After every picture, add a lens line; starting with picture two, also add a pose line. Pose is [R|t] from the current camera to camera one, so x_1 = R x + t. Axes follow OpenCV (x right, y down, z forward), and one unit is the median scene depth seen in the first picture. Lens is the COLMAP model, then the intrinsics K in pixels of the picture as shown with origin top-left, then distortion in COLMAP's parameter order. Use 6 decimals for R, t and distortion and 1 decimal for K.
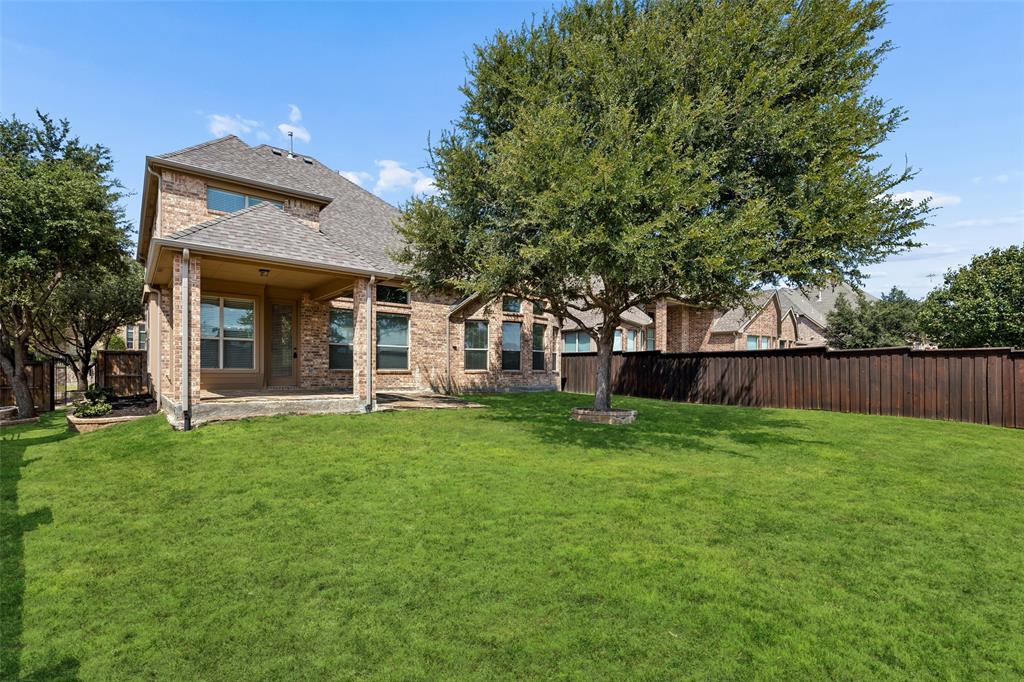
lens RADIAL K [[448.2, 0, 503.9], [0, 448.2, 374.5], [0, 0, 1]] dist [-0.016100, 0.000409]
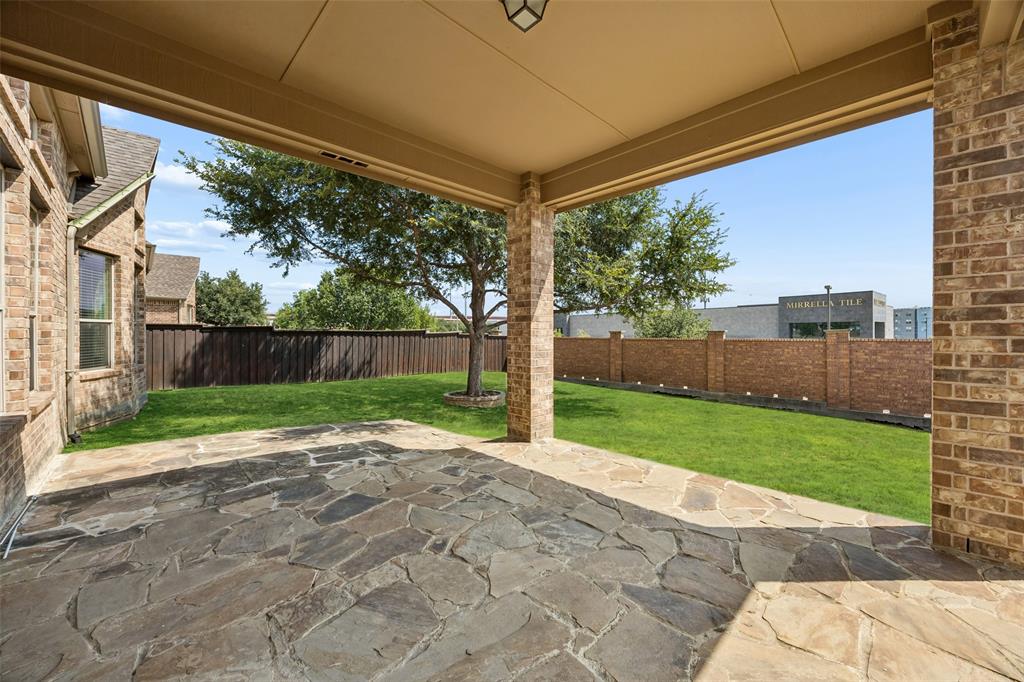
lens RADIAL K [[389.8, 0, 511.4], [0, 389.8, 335.8], [0, 0, 1]] dist [-0.006068, 0.000059]
pose [[-0.068834, -0.010664, 0.997571, -0.467234], [0.006395, 0.999918, 0.011131, -0.044523], [-0.997608, 0.007146, -0.068760, 0.654897]]
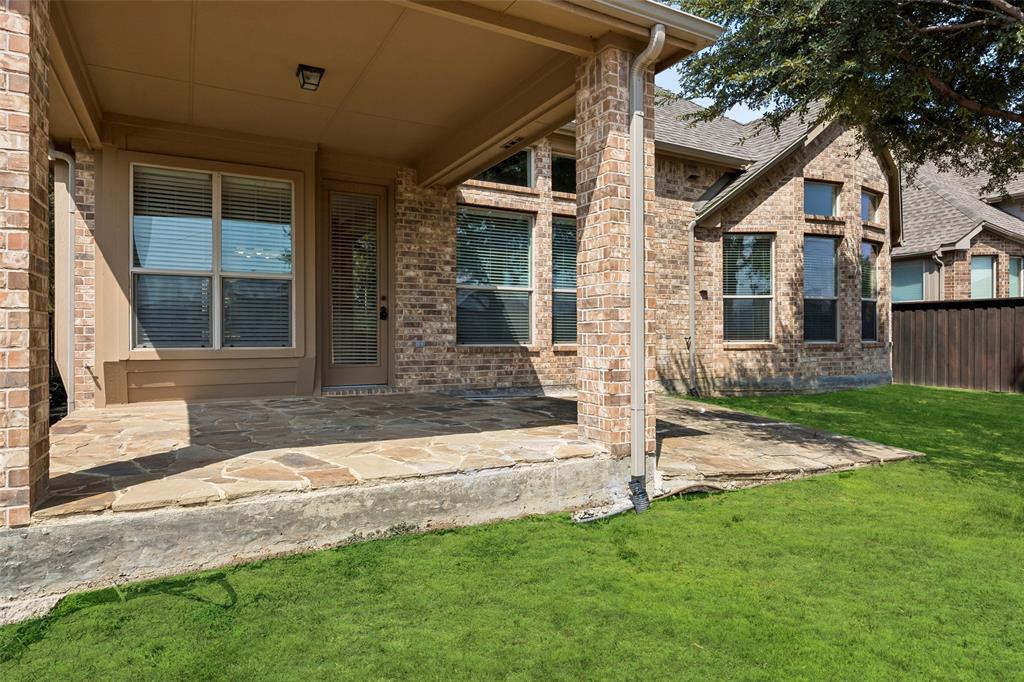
lens RADIAL K [[591.3, 0, 514.5], [0, 591.3, 333.7], [0, 0, 1]] dist [0.001380, -0.000208]
pose [[0.982306, -0.007132, -0.187148, -0.189337], [0.005423, 0.999939, -0.009642, -0.013792], [0.187205, 0.008456, 0.982284, 0.370127]]
